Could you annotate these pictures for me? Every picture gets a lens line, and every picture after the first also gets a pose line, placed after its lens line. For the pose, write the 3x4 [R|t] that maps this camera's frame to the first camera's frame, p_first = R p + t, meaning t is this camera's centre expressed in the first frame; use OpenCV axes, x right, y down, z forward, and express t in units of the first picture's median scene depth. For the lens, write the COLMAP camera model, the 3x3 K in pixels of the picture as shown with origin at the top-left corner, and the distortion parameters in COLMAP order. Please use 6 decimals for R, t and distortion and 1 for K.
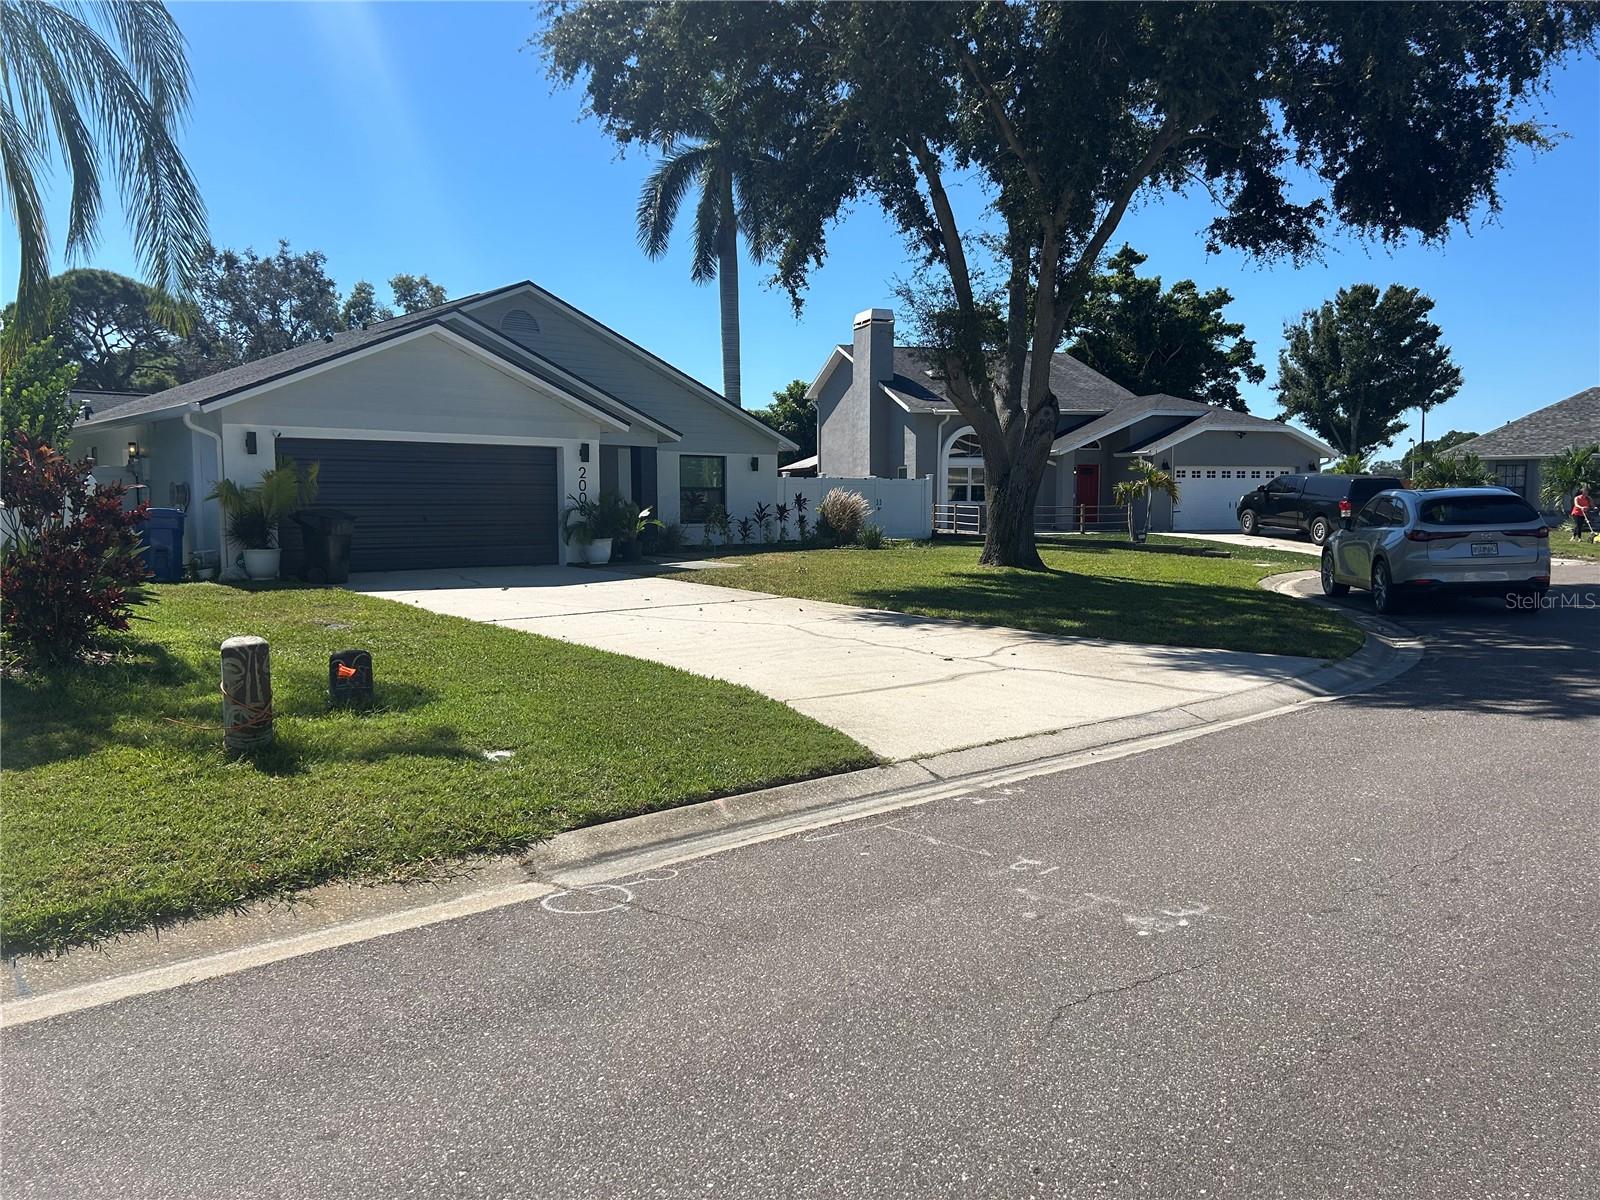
lens RADIAL K [[1179.5, 0, 800.0], [0, 1179.5, 600.0], [0, 0, 1]] dist [0.032998, -0.001612]
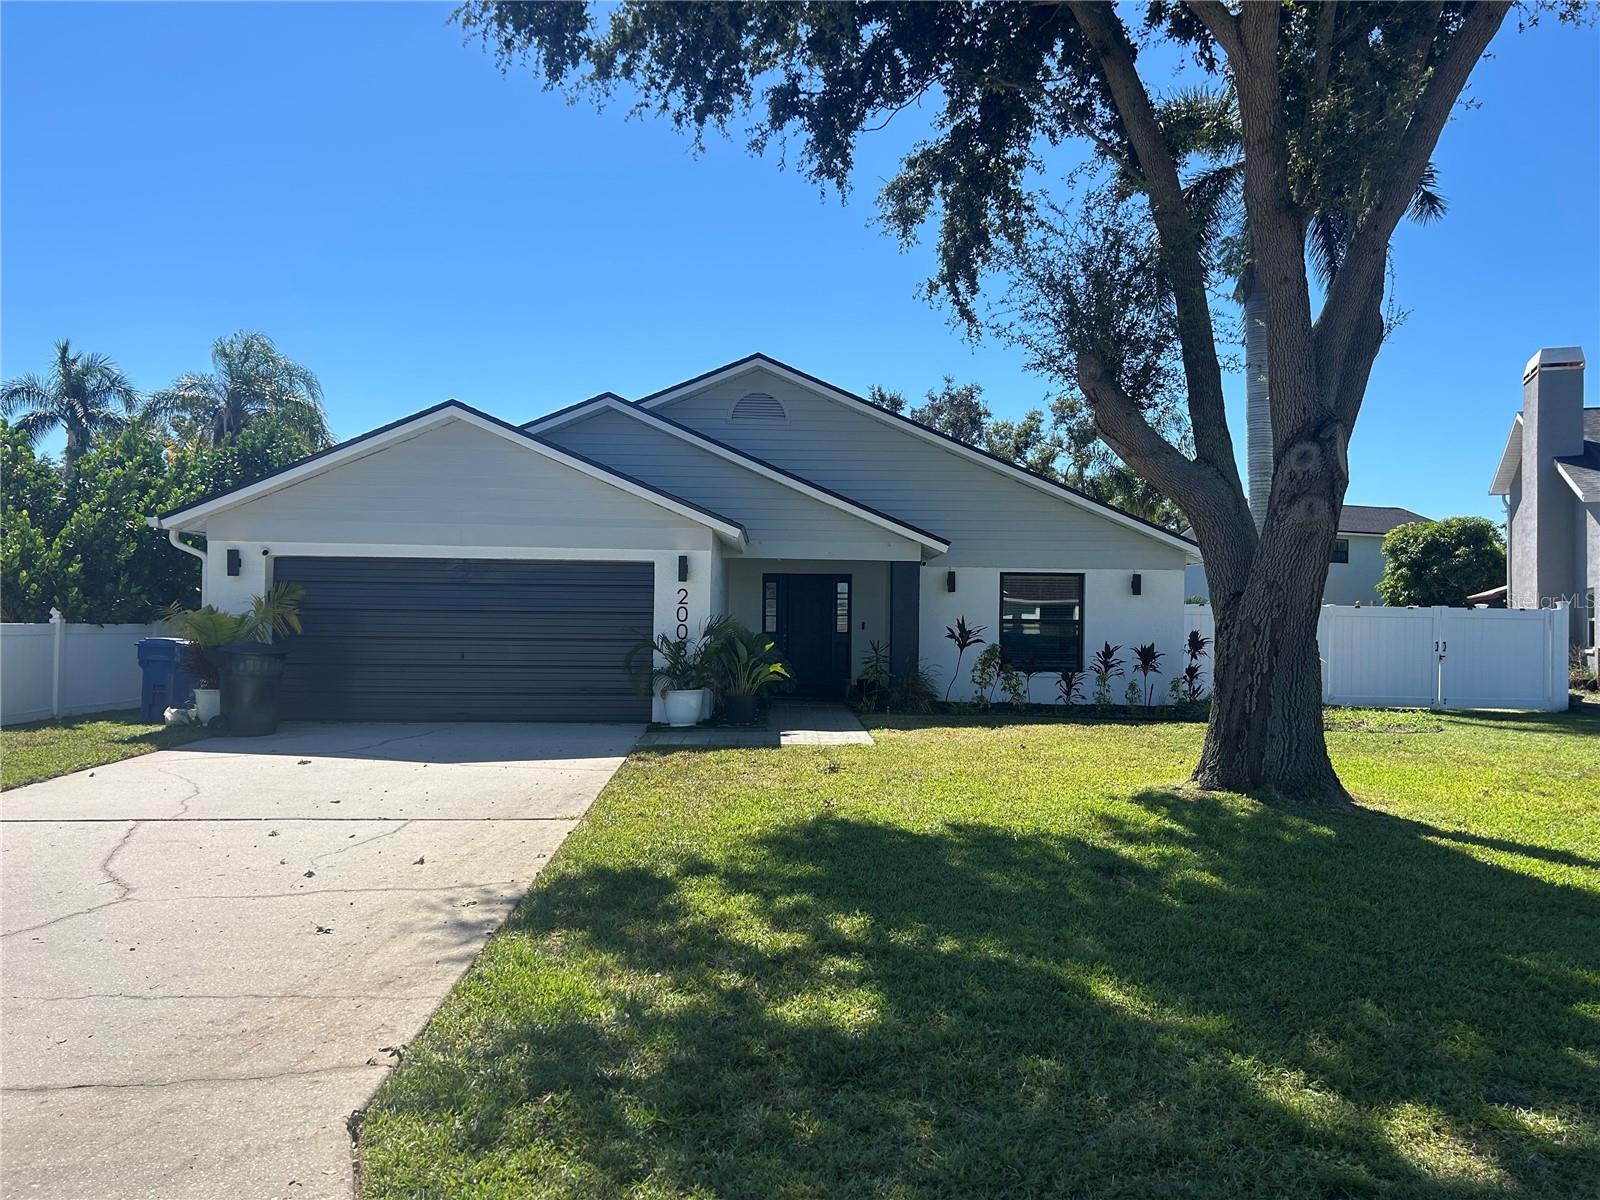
lens RADIAL K [[1179.5, 0, 800.0], [0, 1179.5, 600.0], [0, 0, 1]] dist [0.032998, -0.001612]
pose [[0.775850, -0.004028, -0.630904, 0.317780], [-0.066715, 0.993849, -0.088387, -0.047935], [0.627380, 0.110666, 0.770810, 0.500671]]
